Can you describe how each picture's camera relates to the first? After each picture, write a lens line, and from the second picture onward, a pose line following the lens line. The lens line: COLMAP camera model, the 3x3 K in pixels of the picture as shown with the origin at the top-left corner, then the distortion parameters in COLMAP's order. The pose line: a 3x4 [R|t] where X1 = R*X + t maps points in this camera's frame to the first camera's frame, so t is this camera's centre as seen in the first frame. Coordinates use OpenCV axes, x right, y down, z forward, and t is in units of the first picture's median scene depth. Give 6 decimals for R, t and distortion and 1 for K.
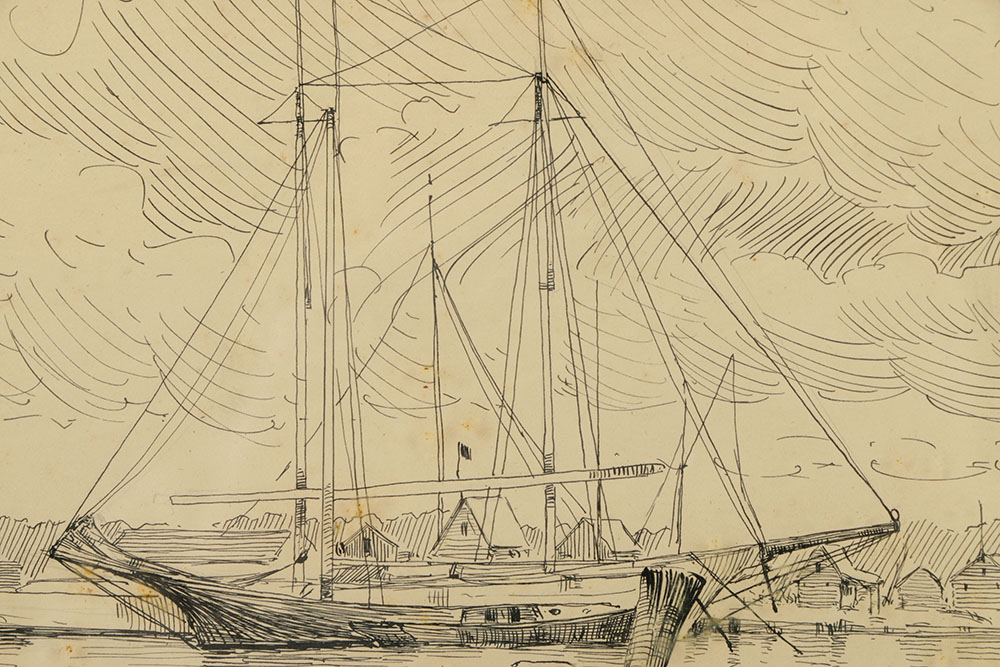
lens RADIAL K [[4040.1, 0, 483.9], [0, 4040.1, 364.8], [0, 0, 1]] dist [0.373427, 0.000000]
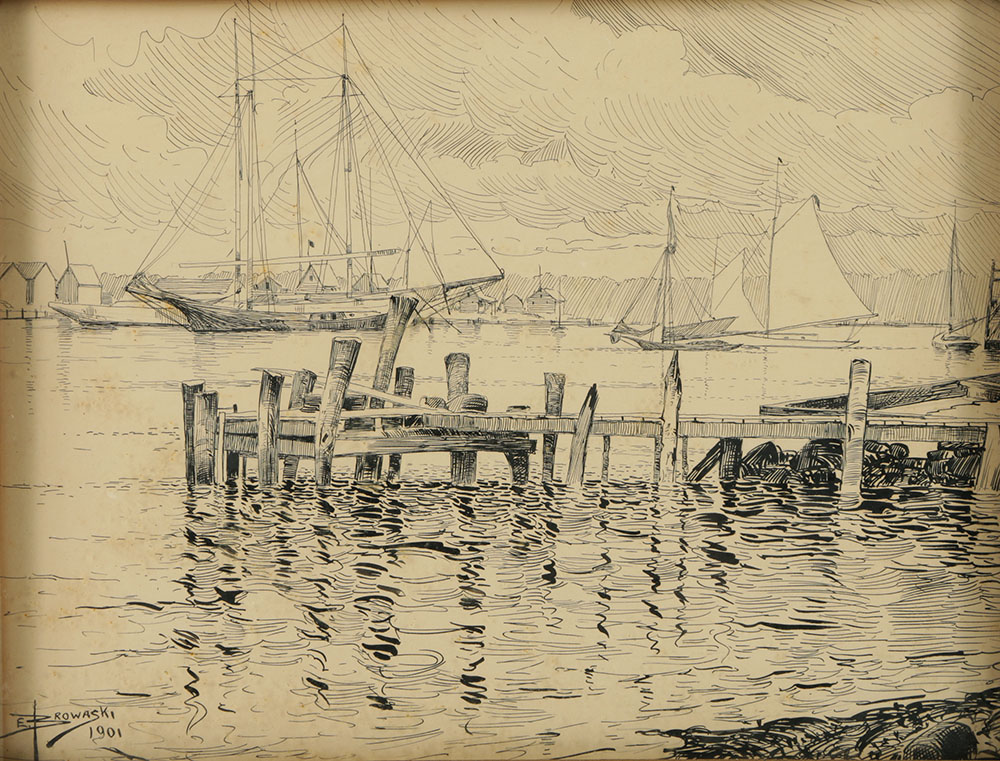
lens RADIAL K [[5018.5, 0, 431.9], [0, 5018.5, 301.3], [0, 0, 1]] dist [0.891641, 0.000000]
pose [[0.999232, -0.000441, 0.039177, -0.046922], [0.001769, 0.999424, -0.033879, 0.147496], [-0.039140, 0.033922, 0.998658, -1.776236]]
